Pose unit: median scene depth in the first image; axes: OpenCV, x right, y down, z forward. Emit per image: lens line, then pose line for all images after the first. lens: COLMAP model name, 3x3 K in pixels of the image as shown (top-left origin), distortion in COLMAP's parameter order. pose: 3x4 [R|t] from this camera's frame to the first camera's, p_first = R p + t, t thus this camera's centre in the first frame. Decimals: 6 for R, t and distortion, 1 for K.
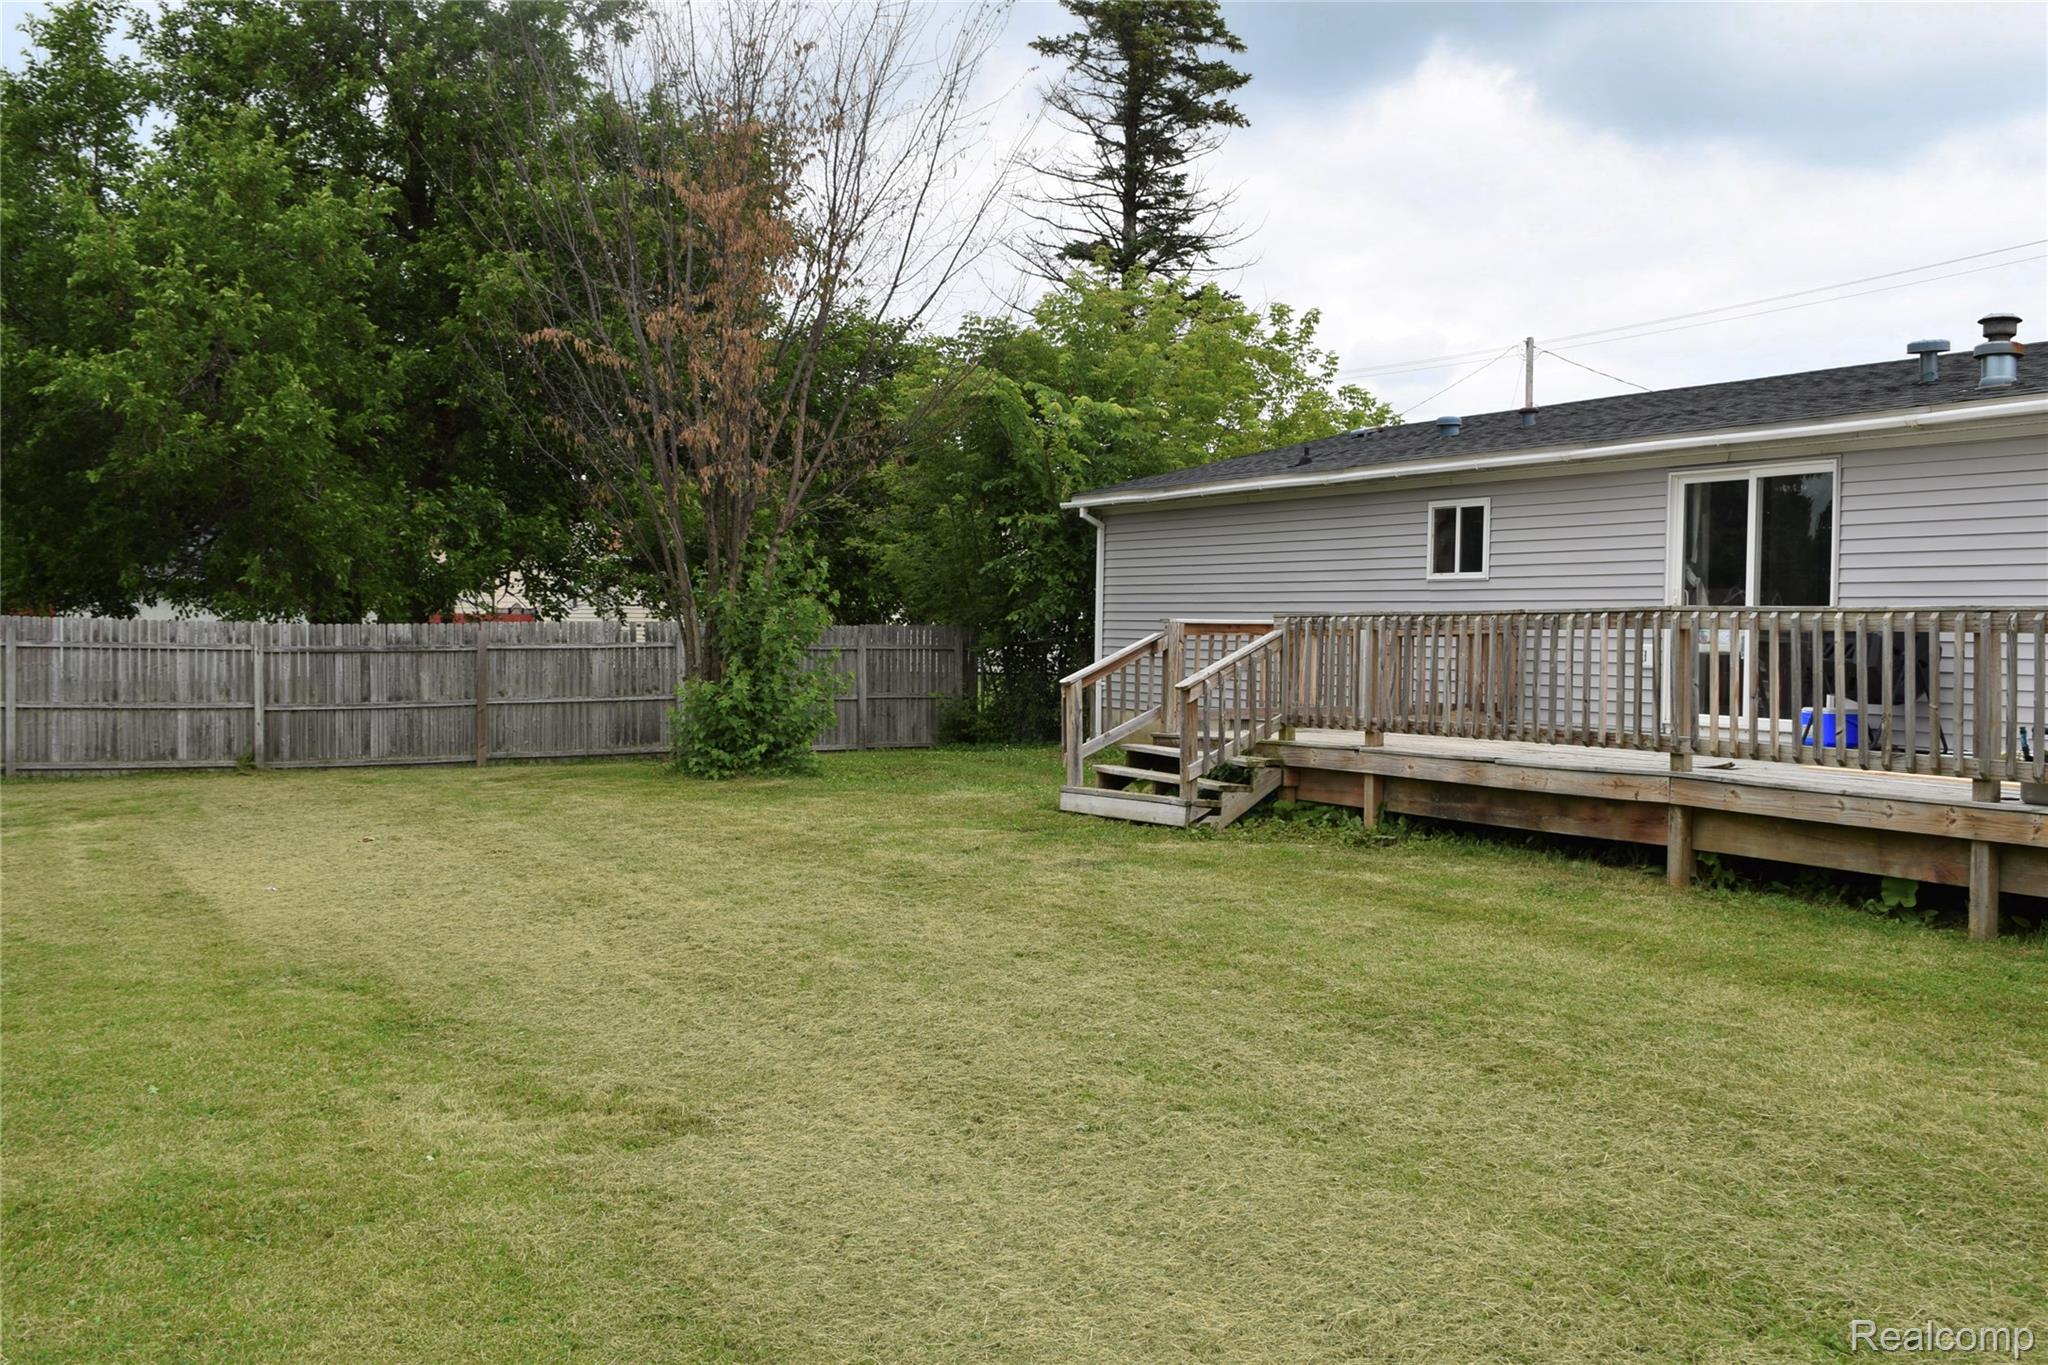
lens RADIAL K [[1863.9, 0, 1024.0], [0, 1863.9, 682.5], [0, 0, 1]] dist [-0.003744, 0.005472]
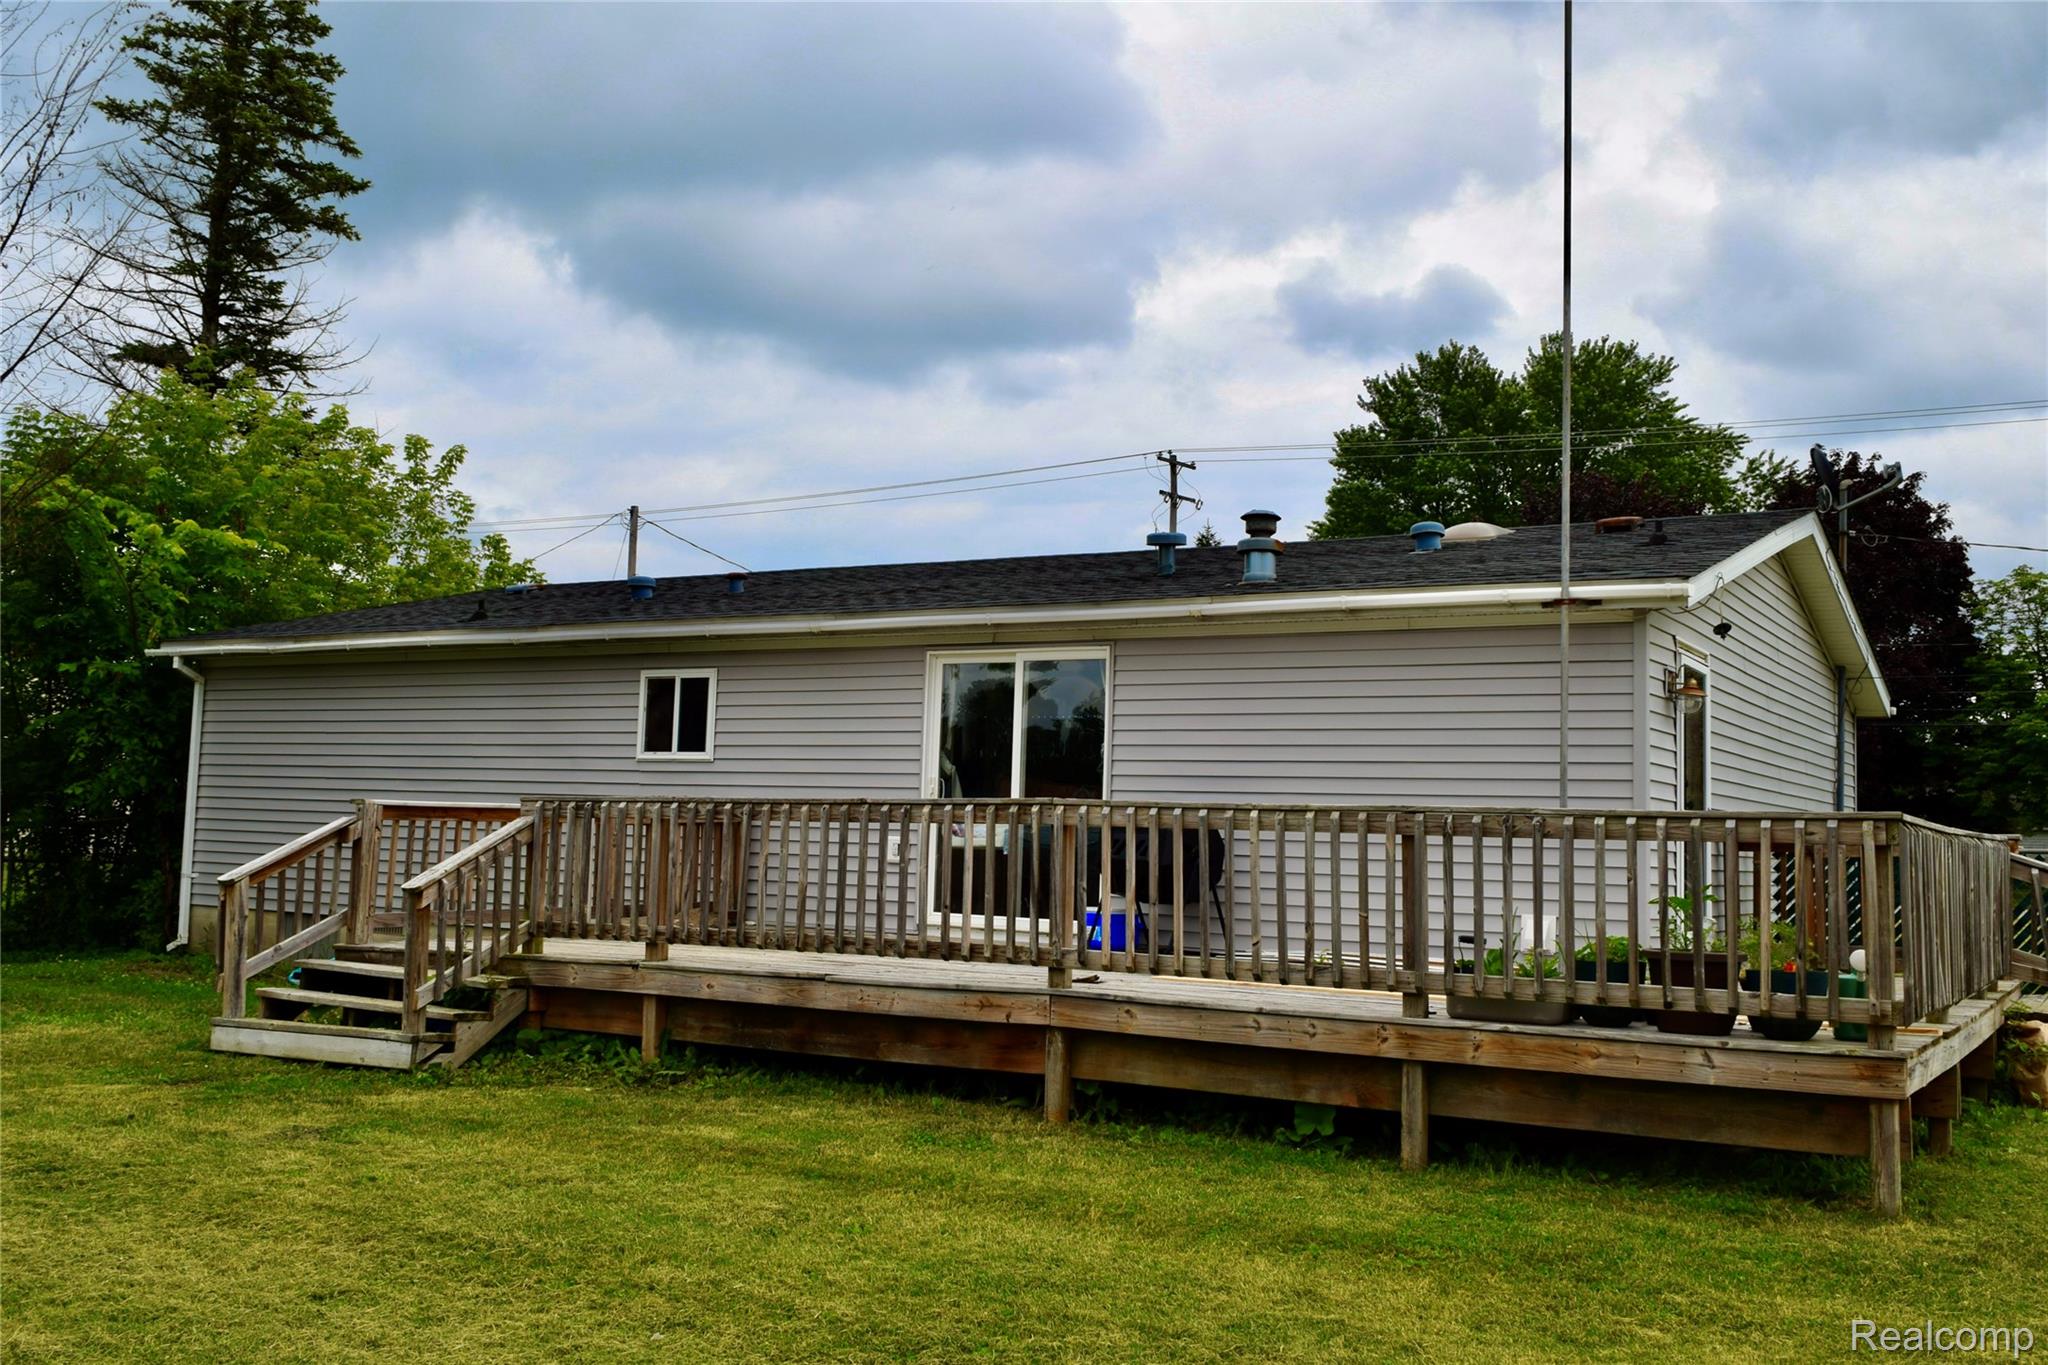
lens RADIAL K [[1928.2, 0, 1024.0], [0, 1928.2, 682.5], [0, 0, 1]] dist [-0.037358, 0.026737]
pose [[0.872710, 0.048321, 0.485841, -0.075967], [-0.001983, 0.995433, -0.095442, -0.006140], [-0.488234, 0.082330, 0.868820, 0.150791]]
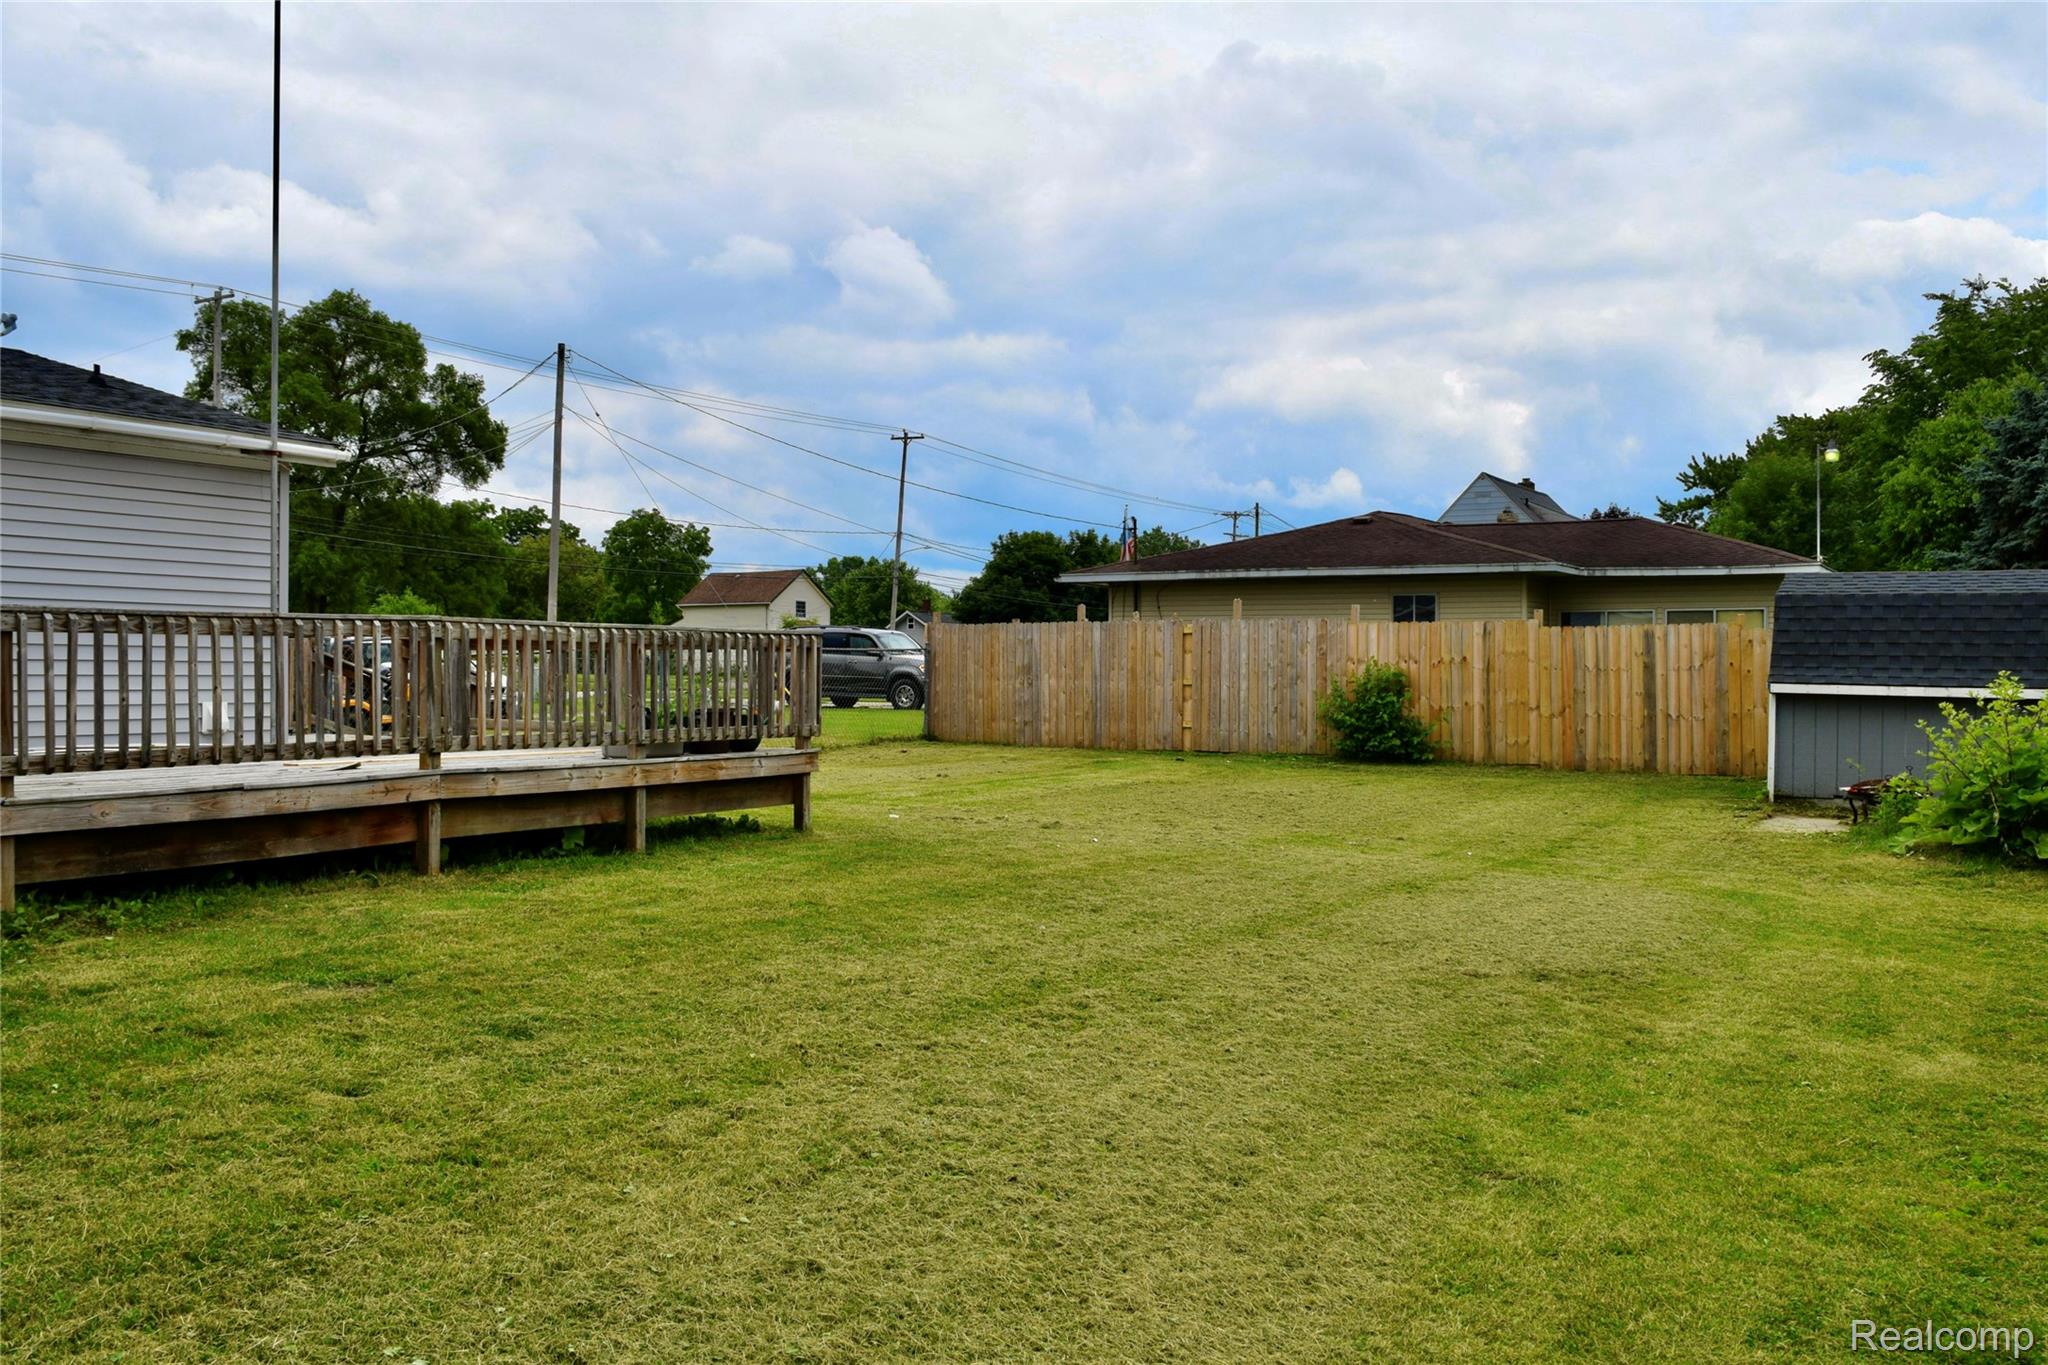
lens RADIAL K [[1838.3, 0, 1024.0], [0, 1838.3, 682.5], [0, 0, 1]] dist [0.001362, 0.000124]
pose [[-0.501964, -0.025316, 0.864518, -0.523813], [0.008816, 0.999370, 0.034383, -0.025654], [-0.864844, 0.024881, -0.501425, 0.875693]]
